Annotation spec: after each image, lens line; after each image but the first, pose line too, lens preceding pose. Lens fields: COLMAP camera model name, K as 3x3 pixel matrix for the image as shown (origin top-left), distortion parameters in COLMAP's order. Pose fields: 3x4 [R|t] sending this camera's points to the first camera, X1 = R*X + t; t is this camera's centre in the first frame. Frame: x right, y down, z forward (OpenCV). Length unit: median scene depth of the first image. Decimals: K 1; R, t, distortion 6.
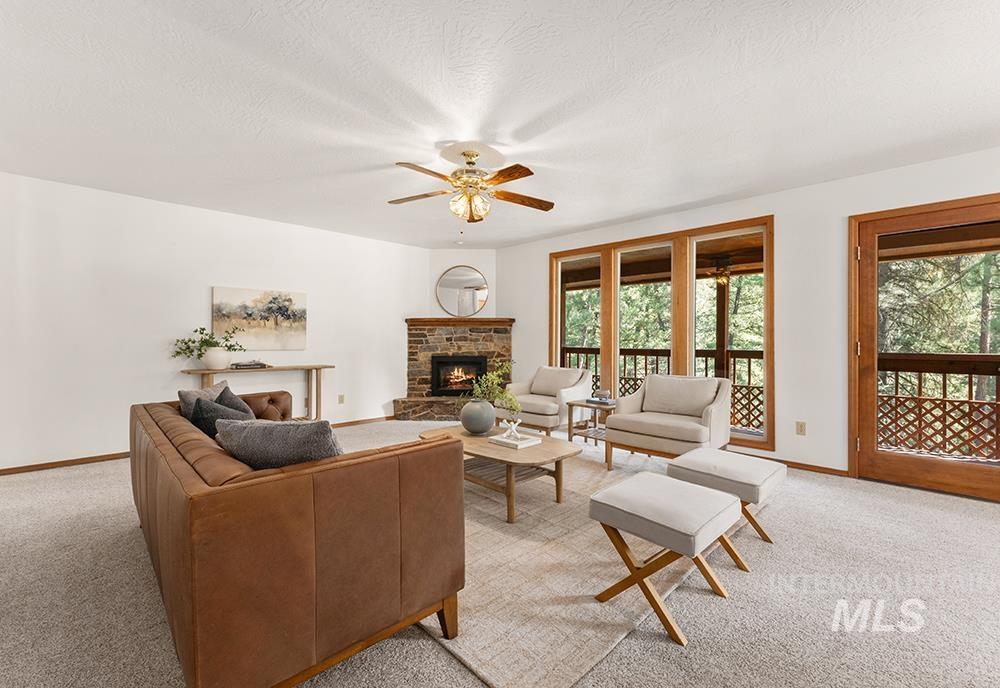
lens RADIAL K [[432.0, 0, 506.0], [0, 432.0, 345.8], [0, 0, 1]] dist [0.004992, 0.000178]
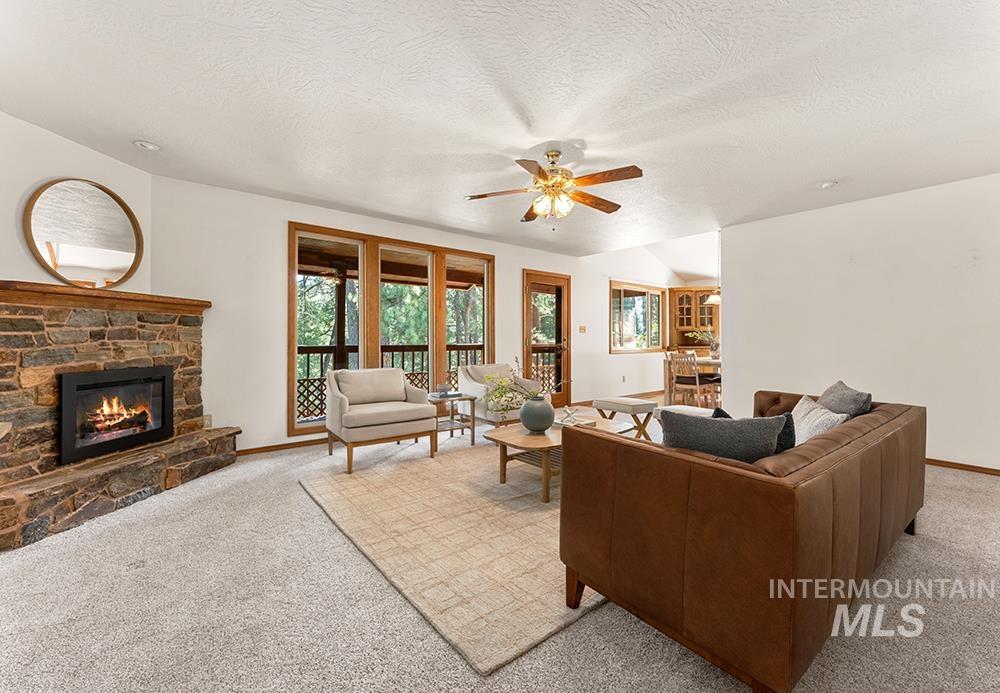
lens RADIAL K [[417.4, 0, 501.3], [0, 417.4, 340.4], [0, 0, 1]] dist [0.002965, 0.000043]
pose [[0.105791, -0.009238, 0.994345, -0.537411], [0.010272, 0.999914, 0.008197, -0.008842], [-0.994335, 0.009347, 0.105877, 0.514939]]
